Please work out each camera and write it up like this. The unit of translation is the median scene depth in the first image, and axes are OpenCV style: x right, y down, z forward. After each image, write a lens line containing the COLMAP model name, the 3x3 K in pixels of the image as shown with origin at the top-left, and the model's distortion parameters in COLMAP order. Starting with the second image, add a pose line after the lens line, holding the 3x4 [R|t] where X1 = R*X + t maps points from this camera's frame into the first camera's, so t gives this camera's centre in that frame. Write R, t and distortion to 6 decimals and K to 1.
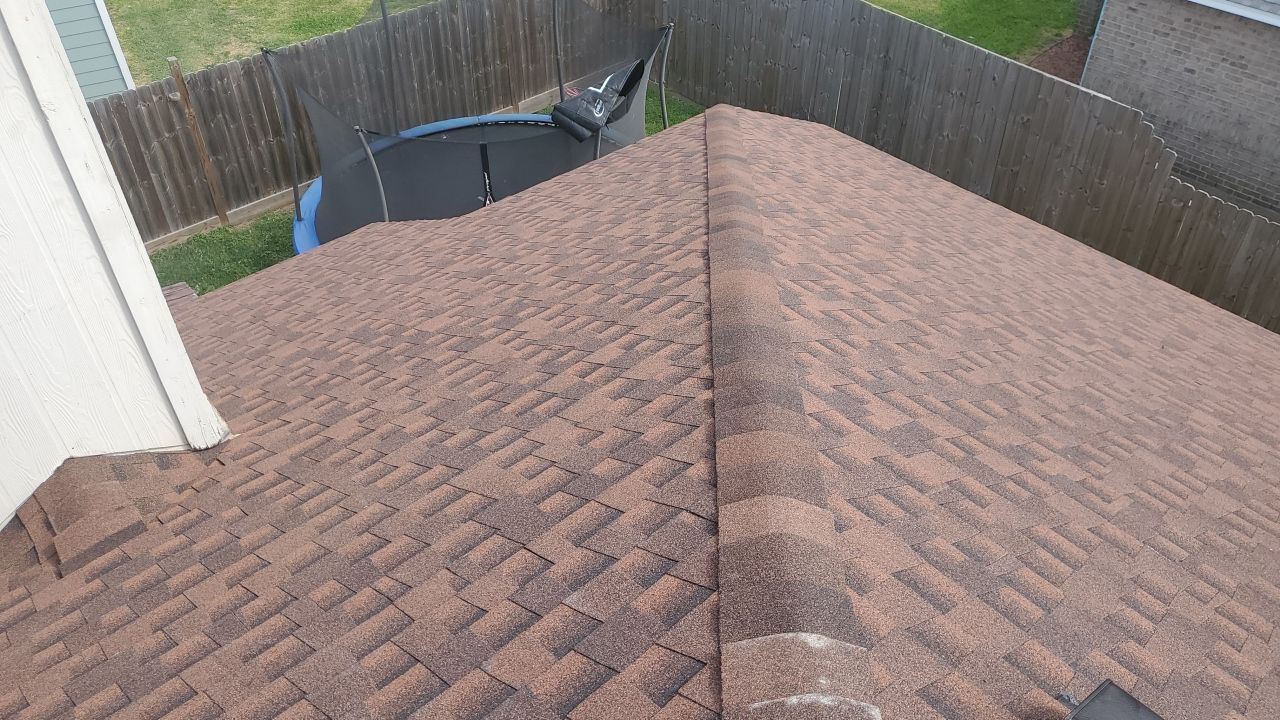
lens RADIAL K [[994.9, 0, 668.2], [0, 994.9, 324.9], [0, 0, 1]] dist [0.047309, -0.057170]
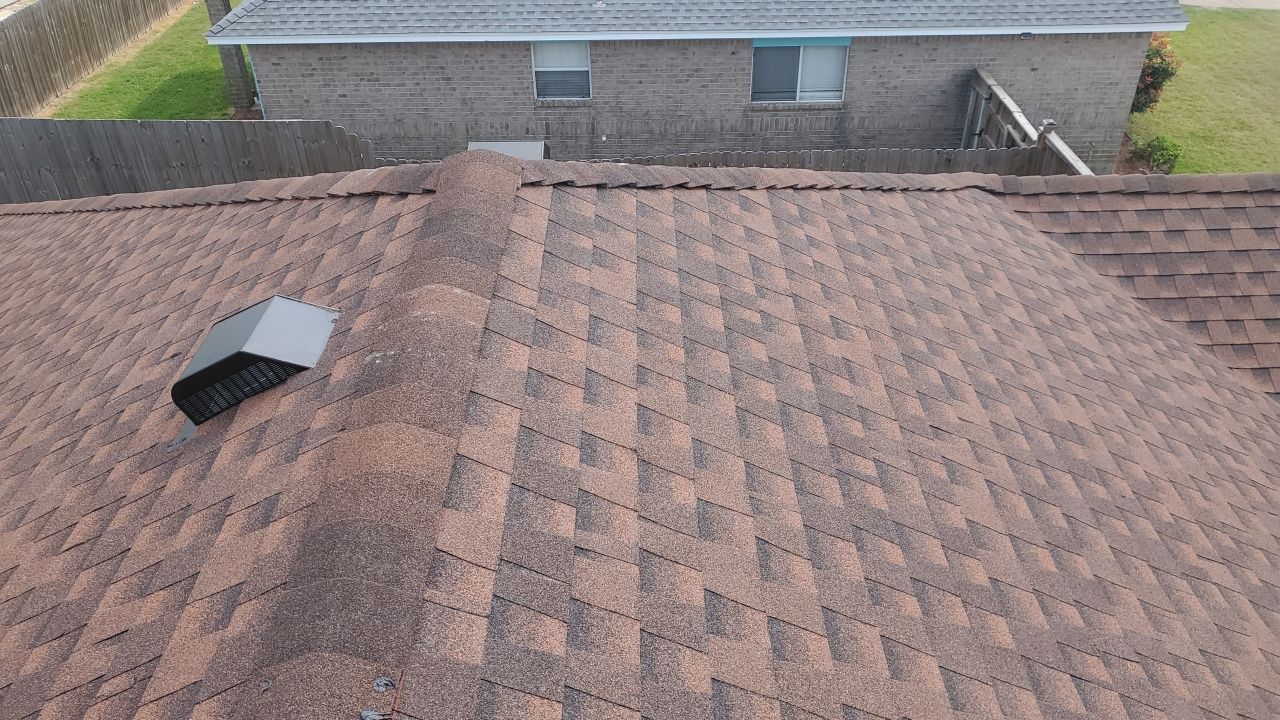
lens RADIAL K [[998.7, 0, 658.6], [0, 998.7, 355.5], [0, 0, 1]] dist [0.049321, -0.053191]
pose [[0.661329, -0.435919, 0.610425, -0.131645], [0.488192, 0.867985, 0.090945, 0.109455], [-0.569484, 0.237859, 0.786836, -0.139843]]
